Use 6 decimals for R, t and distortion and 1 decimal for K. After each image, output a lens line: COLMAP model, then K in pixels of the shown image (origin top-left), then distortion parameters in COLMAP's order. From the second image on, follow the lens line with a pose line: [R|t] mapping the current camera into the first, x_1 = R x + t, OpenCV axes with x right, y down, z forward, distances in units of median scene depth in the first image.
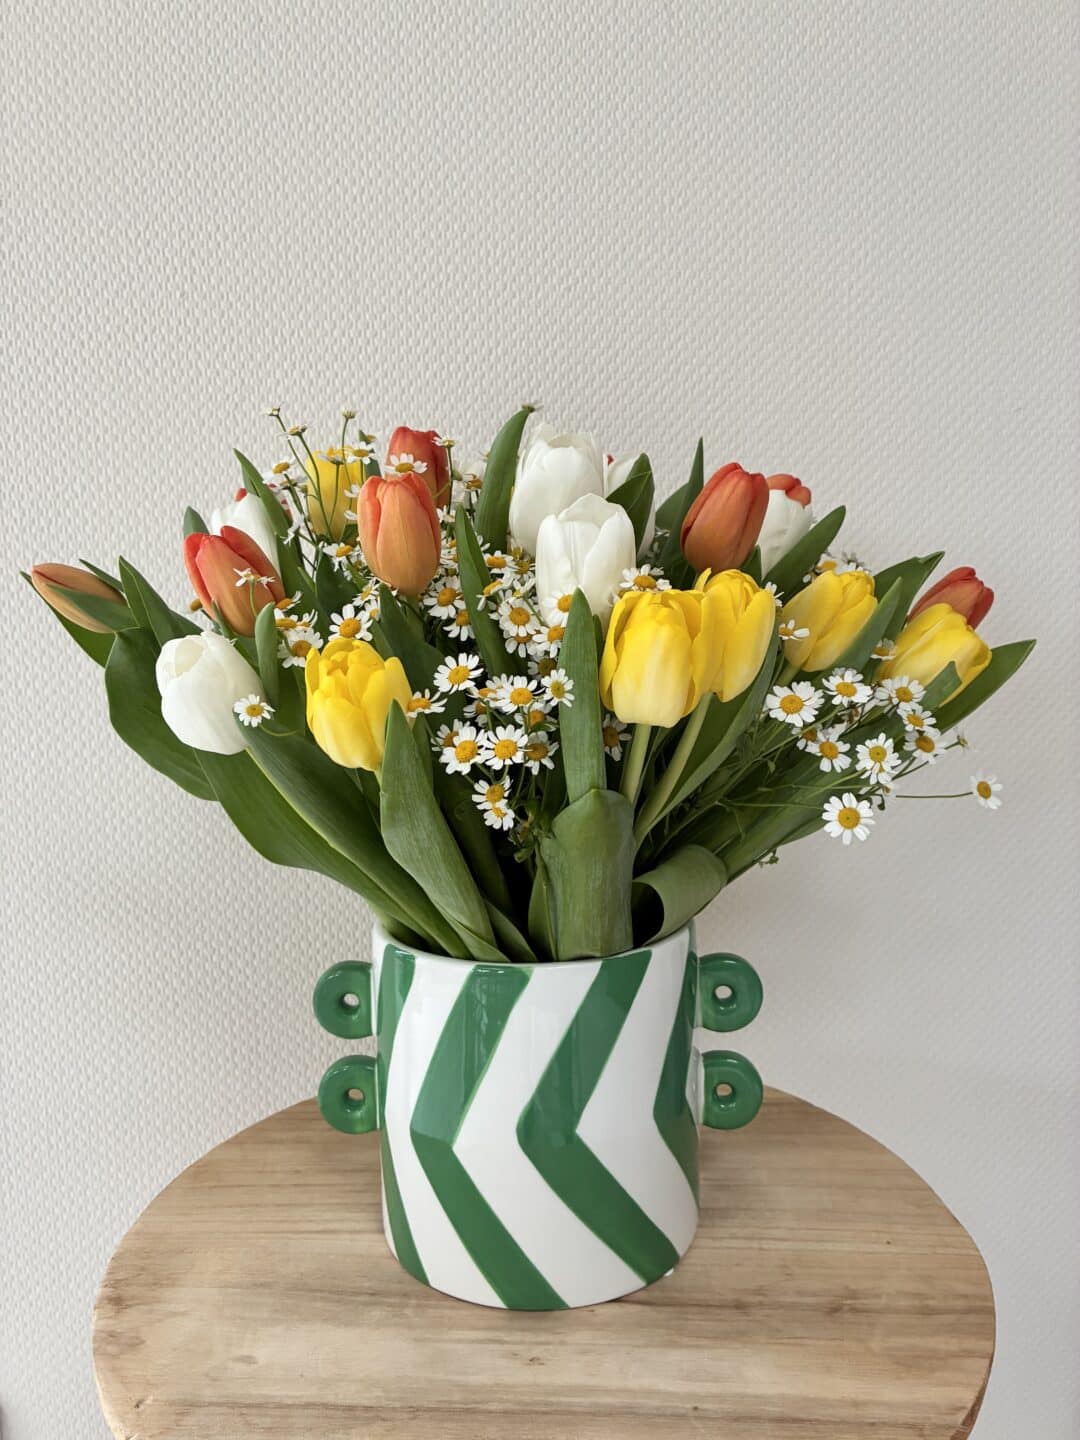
lens RADIAL K [[1105.2, 0, 540.0], [0, 1105.2, 720.0], [0, 0, 1]] dist [0.063925, -0.093302]
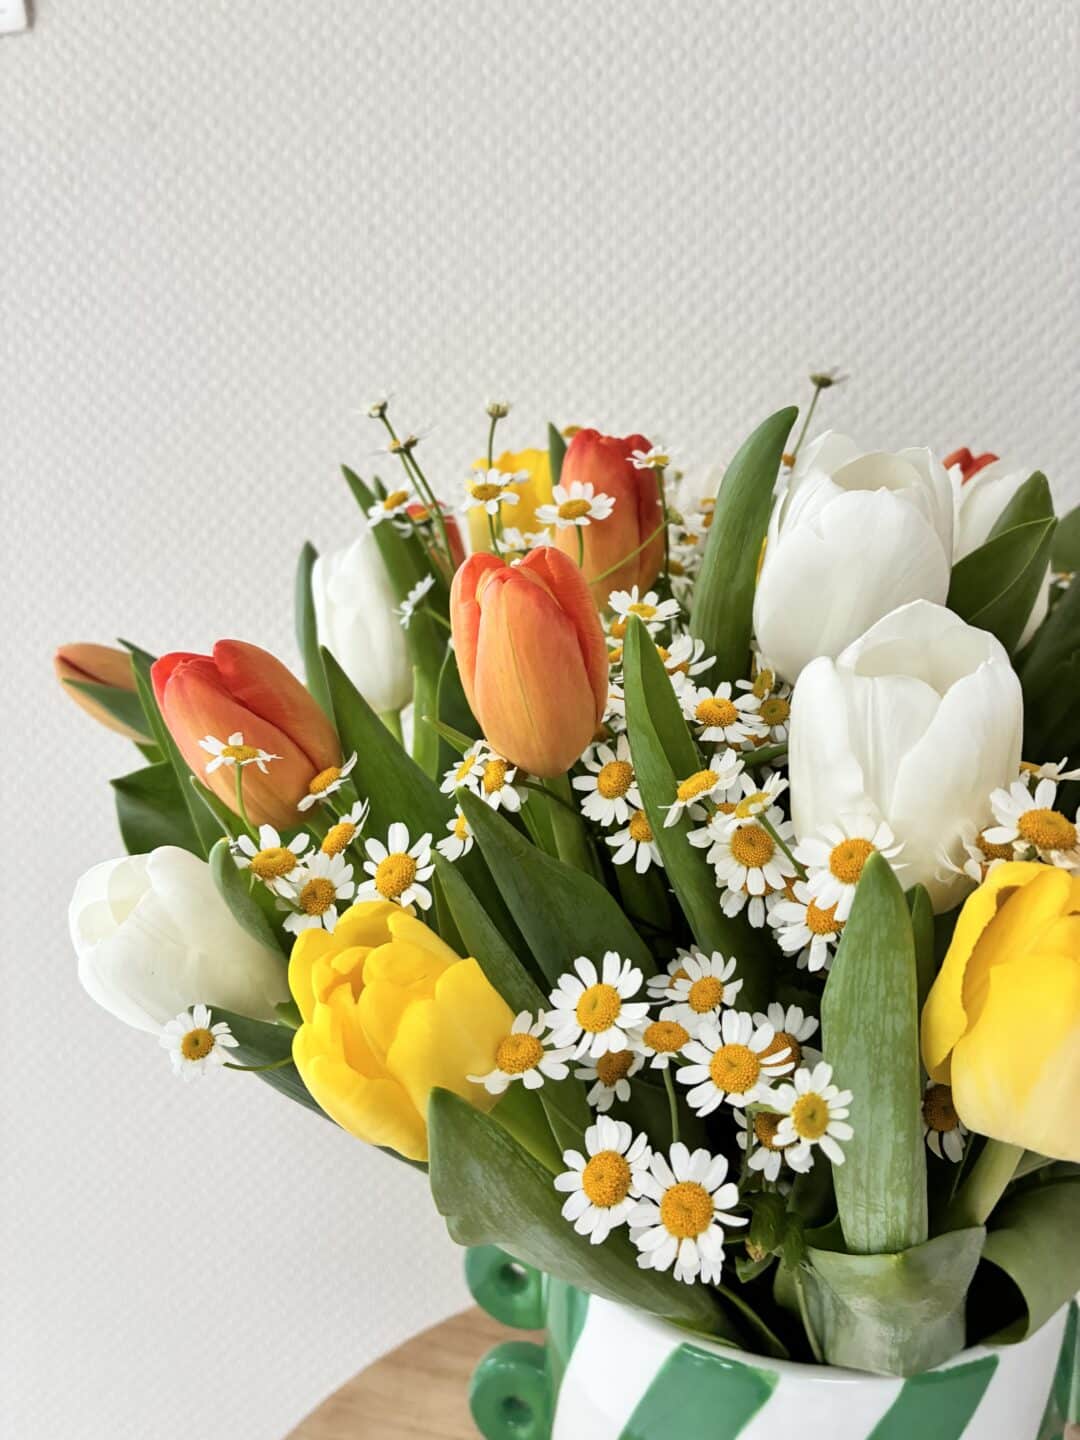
lens RADIAL K [[1105.2, 0, 540.0], [0, 1105.2, 720.0], [0, 0, 1]] dist [0.063925, -0.093302]
pose [[0.959817, 0.047857, -0.276517, 0.023256], [-0.032763, 0.997723, 0.058956, -0.170347], [0.278709, -0.047527, 0.959199, 0.503501]]
